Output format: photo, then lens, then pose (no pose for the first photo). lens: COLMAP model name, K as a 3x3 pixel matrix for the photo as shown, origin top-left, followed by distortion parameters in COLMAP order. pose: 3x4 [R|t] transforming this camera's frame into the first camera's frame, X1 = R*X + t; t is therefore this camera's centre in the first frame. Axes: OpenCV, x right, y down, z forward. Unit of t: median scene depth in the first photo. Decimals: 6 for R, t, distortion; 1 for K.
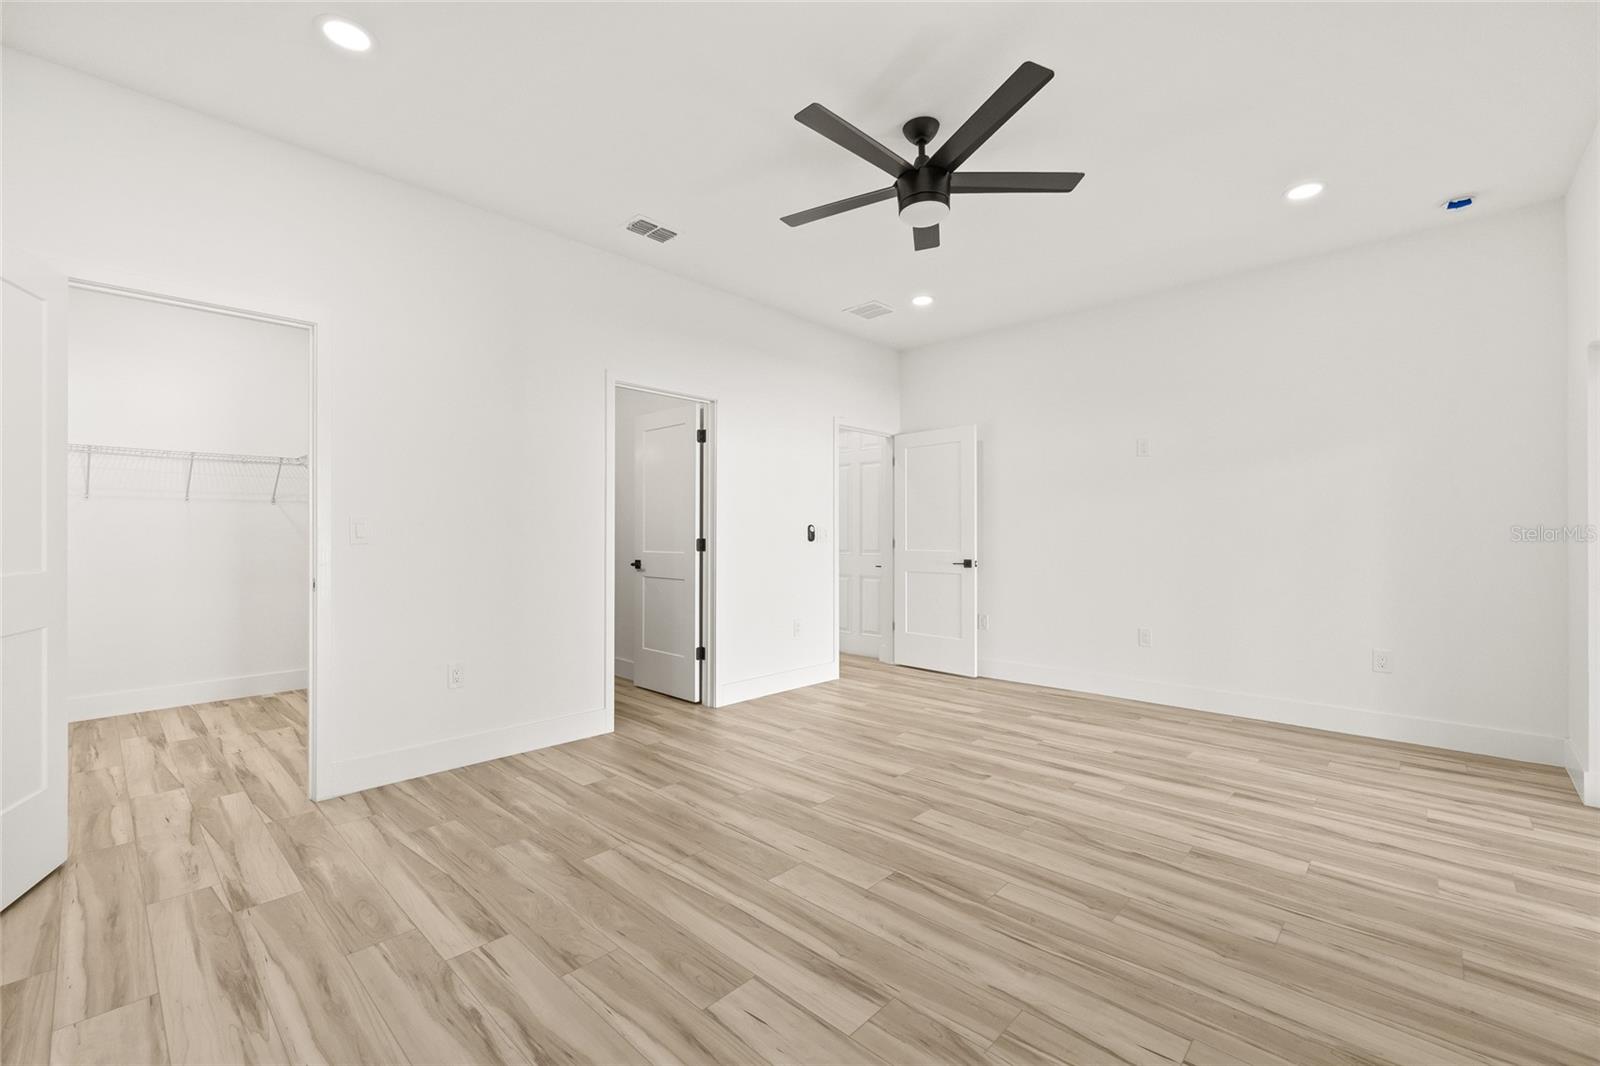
lens RADIAL K [[691.9, 0, 798.9], [0, 691.9, 532.4], [0, 0, 1]] dist [-0.003776, 0.001813]
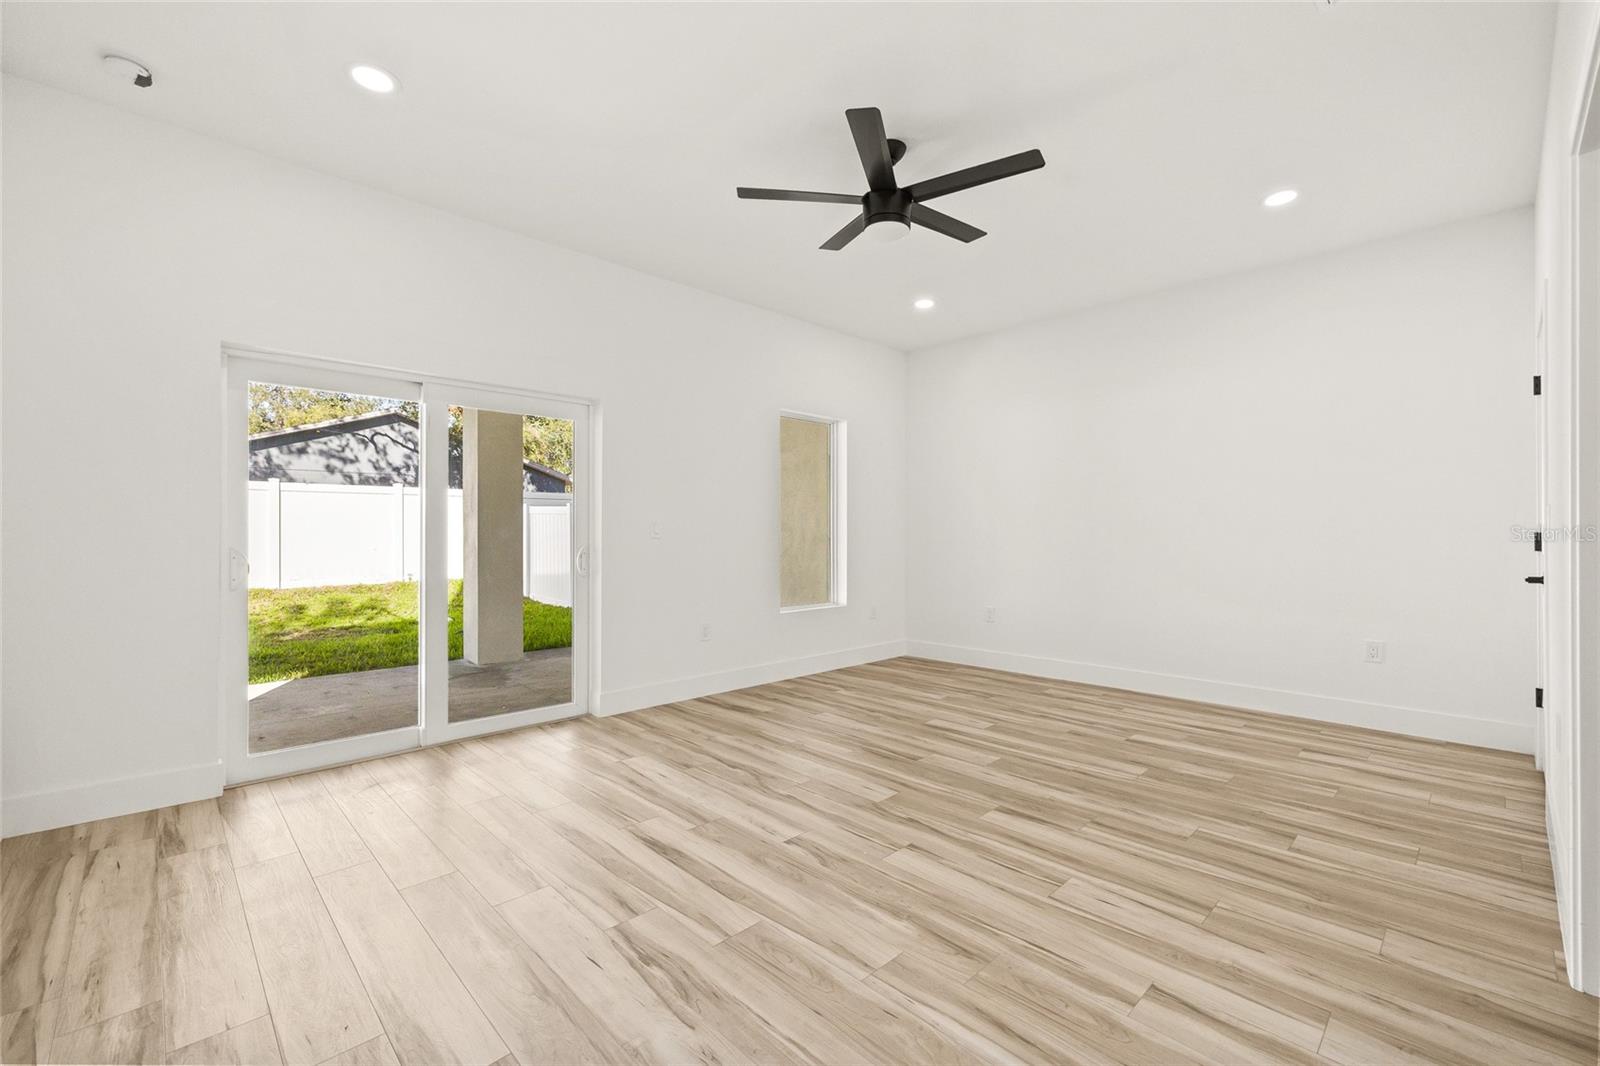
lens RADIAL K [[691.9, 0, 810.1], [0, 691.9, 530.6], [0, 0, 1]] dist [-0.003776, 0.001813]
pose [[-0.999458, 0.001966, 0.032847, 0.261588], [0.001664, 0.999956, -0.009227, 0.018705], [-0.032863, -0.009167, -0.999418, 2.059252]]
